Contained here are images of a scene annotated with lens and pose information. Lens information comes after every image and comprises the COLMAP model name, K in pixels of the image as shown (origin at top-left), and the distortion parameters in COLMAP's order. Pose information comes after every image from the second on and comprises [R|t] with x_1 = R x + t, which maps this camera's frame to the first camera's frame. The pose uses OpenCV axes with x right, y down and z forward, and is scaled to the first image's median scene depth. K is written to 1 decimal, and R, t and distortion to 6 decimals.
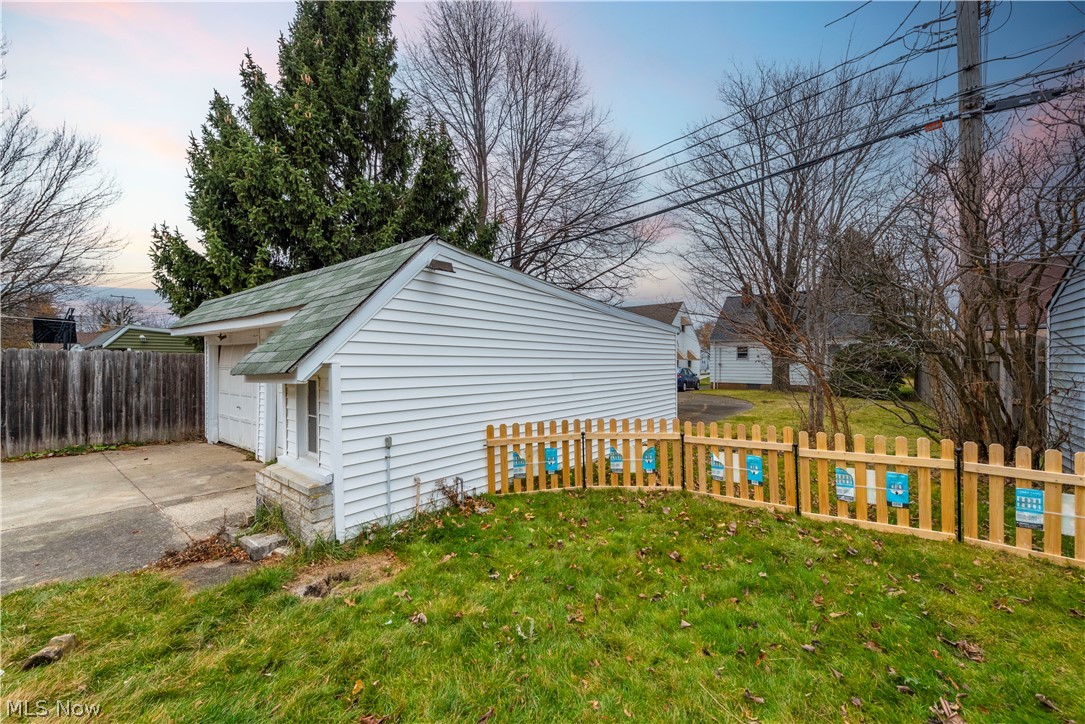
lens RADIAL K [[436.2, 0, 544.7], [0, 436.2, 360.8], [0, 0, 1]] dist [0.003791, -0.002448]
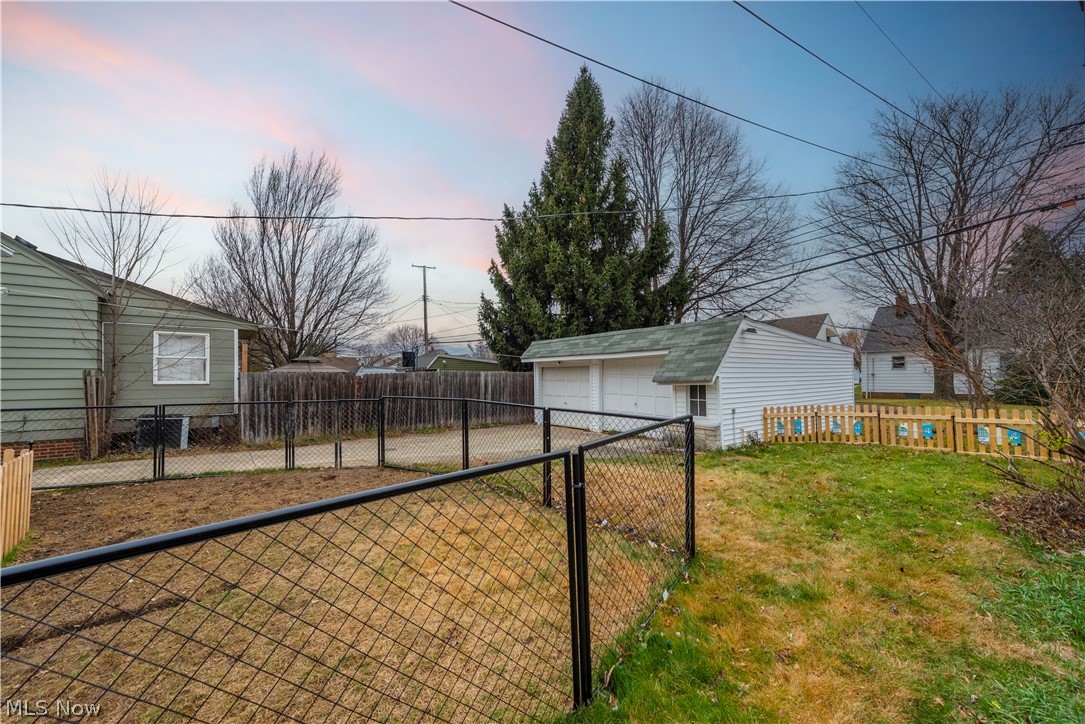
lens RADIAL K [[436.2, 0, 538.7], [0, 436.2, 370.1], [0, 0, 1]] dist [0.003791, -0.002448]
pose [[0.968117, -0.015296, -0.250032, -0.591420], [0.013172, 0.999862, -0.010167, -0.011911], [0.250153, 0.006550, 0.968184, -1.104043]]
